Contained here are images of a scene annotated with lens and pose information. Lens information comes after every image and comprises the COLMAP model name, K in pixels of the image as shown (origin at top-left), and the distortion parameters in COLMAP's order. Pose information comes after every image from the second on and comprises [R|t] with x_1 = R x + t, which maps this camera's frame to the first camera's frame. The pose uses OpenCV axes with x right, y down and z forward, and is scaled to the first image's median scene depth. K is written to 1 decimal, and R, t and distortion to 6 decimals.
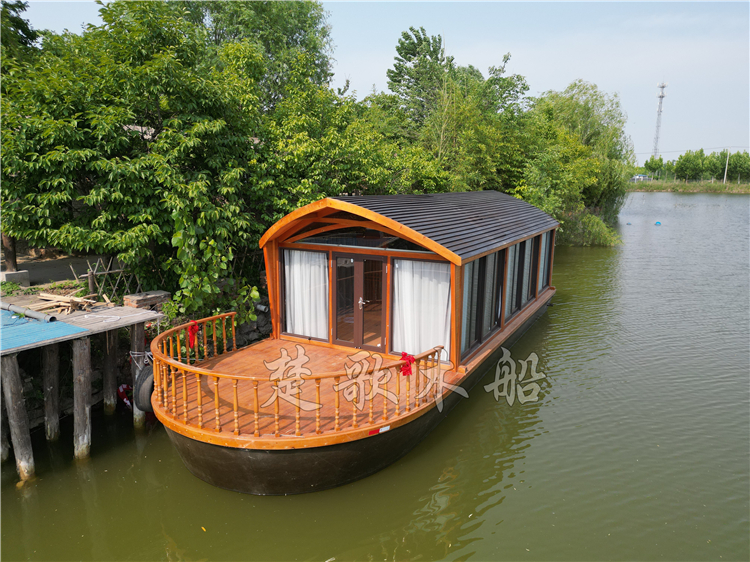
lens RADIAL K [[525.2, 0, 359.4], [0, 525.2, 279.4], [0, 0, 1]] dist [0.009482, -0.000950]
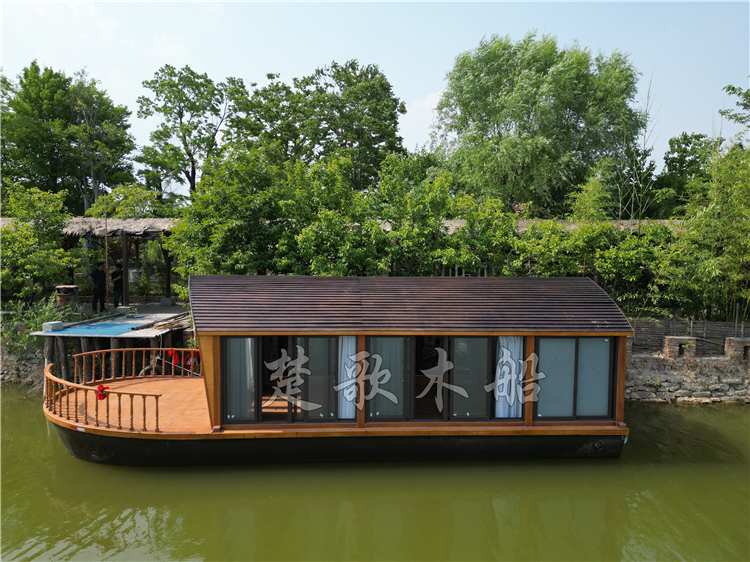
lens RADIAL K [[522.4, 0, 375.0], [0, 522.4, 281.0], [0, 0, 1]] dist [0.027406, 0.001464]
pose [[0.539159, 0.050822, -0.840669, 1.199146], [-0.151425, 0.987761, -0.037401, -0.141594], [0.828480, 0.147464, 0.540256, 0.559386]]
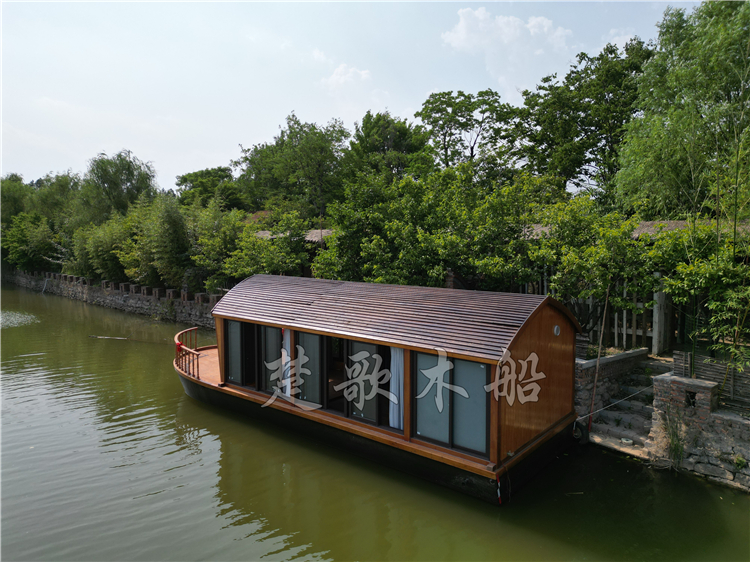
lens RADIAL K [[526.3, 0, 351.1], [0, 526.3, 281.8], [0, 0, 1]] dist [0.003239, 0.006532]
pose [[-0.207489, 0.051798, -0.976865, 1.518323], [-0.182034, 0.979111, 0.090582, -0.323624], [0.961151, 0.196618, -0.193726, 1.477515]]
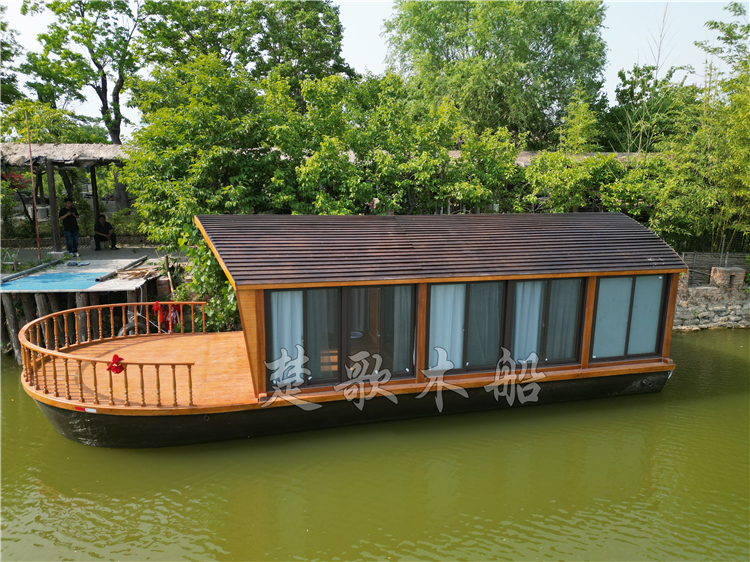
lens RADIAL K [[524.1, 0, 375.0], [0, 524.1, 281.0], [0, 0, 1]] dist [0.037572, 0.000512]
pose [[0.690788, 0.134800, -0.710381, 0.915824], [-0.129073, 0.989677, 0.062285, -0.119739], [0.711444, 0.048665, 0.701056, 0.403959]]
